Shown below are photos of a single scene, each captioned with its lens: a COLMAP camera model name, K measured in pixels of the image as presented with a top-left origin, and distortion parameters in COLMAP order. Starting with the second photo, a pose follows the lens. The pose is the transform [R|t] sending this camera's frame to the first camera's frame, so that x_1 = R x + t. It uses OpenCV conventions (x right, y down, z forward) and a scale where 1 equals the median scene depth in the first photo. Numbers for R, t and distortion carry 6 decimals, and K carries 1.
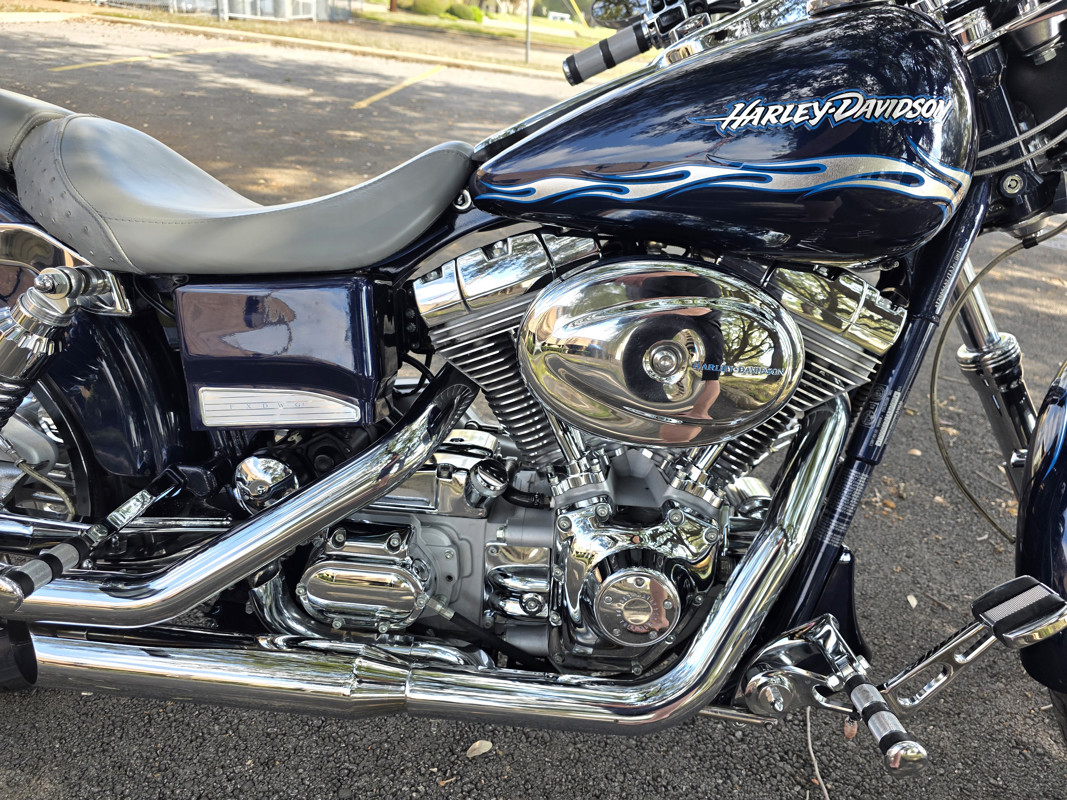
lens RADIAL K [[713.1, 0, 532.4], [0, 713.1, 418.6], [0, 0, 1]] dist [0.028088, -0.032642]
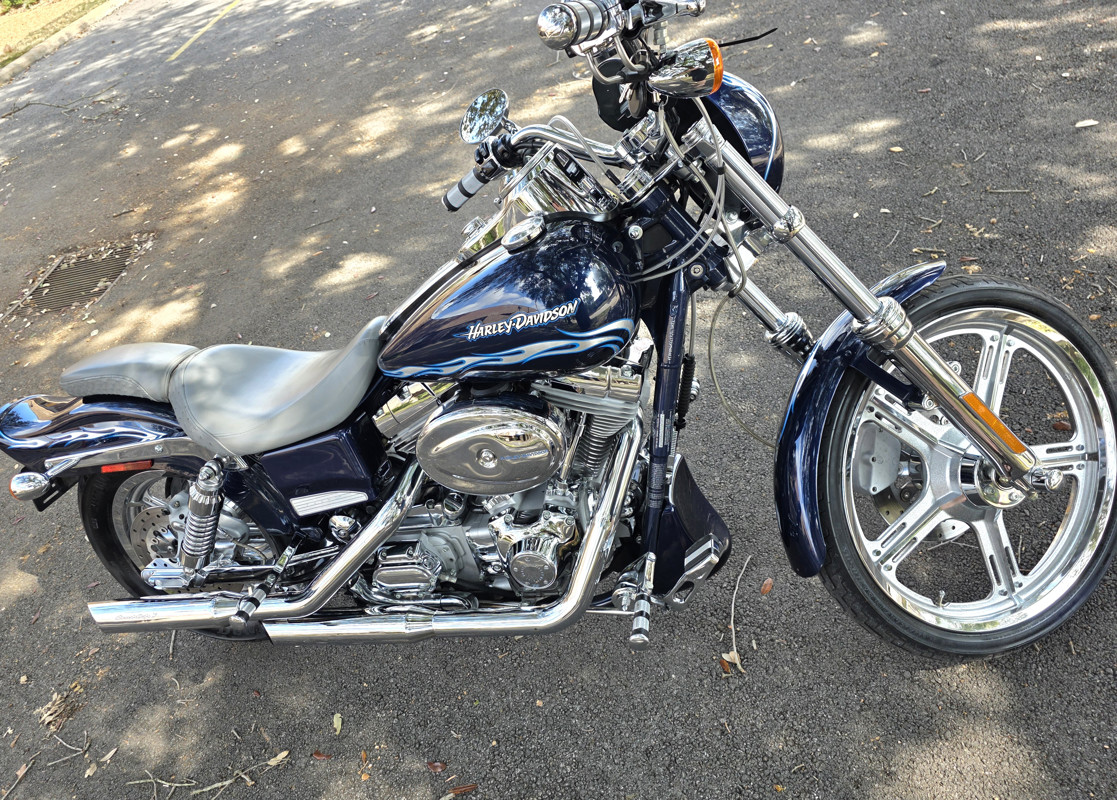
lens RADIAL K [[754.5, 0, 534.0], [0, 754.5, 429.0], [0, 0, 1]] dist [0.034629, -0.032482]
pose [[0.924786, -0.204881, -0.320616, 0.786550], [0.279007, 0.938085, 0.205310, -0.432846], [0.258700, -0.279321, 0.924691, -0.618115]]
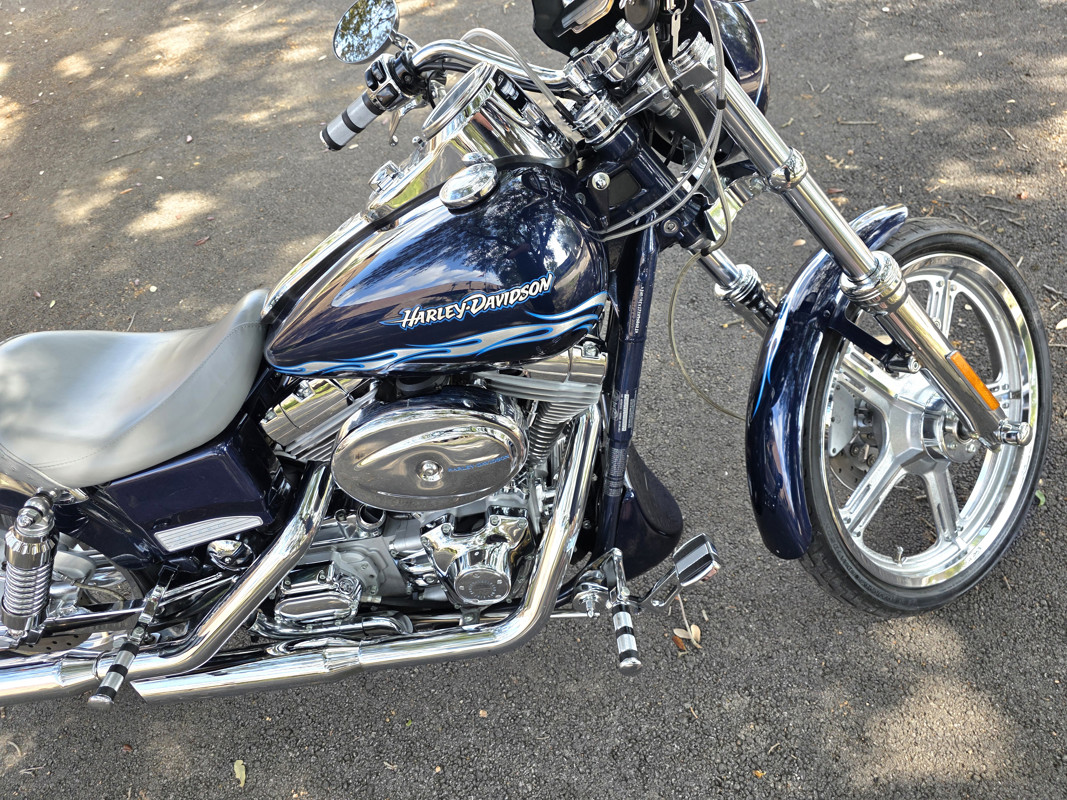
lens RADIAL K [[707.1, 0, 533.5], [0, 707.1, 400.0], [0, 0, 1]] dist [0.030848, -0.031782]
pose [[0.957495, -0.263673, -0.116959, 0.503615], [0.288079, 0.894666, 0.341443, -0.541169], [0.014610, -0.360624, 0.932597, -0.245697]]
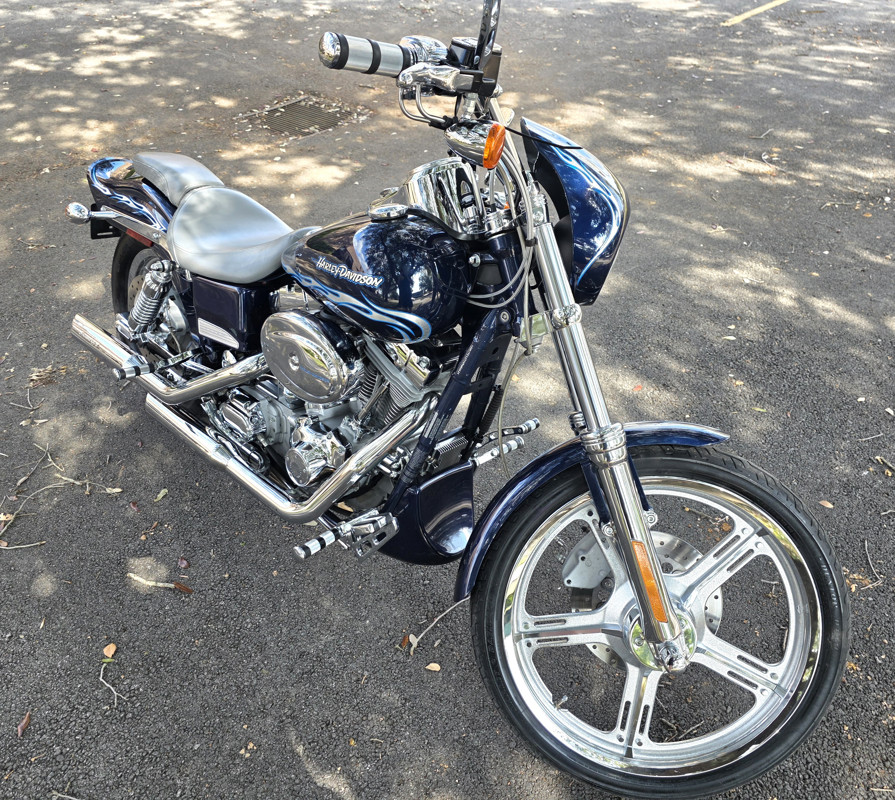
lens RADIAL K [[702.6, 0, 447.5], [0, 702.6, 400.0], [0, 0, 1]] dist [0.022887, 0.000368]
pose [[0.771346, 0.309523, -0.556076, 1.531479], [-0.232242, 0.950405, 0.206866, -0.448998], [0.592527, -0.030421, 0.804976, -0.414803]]
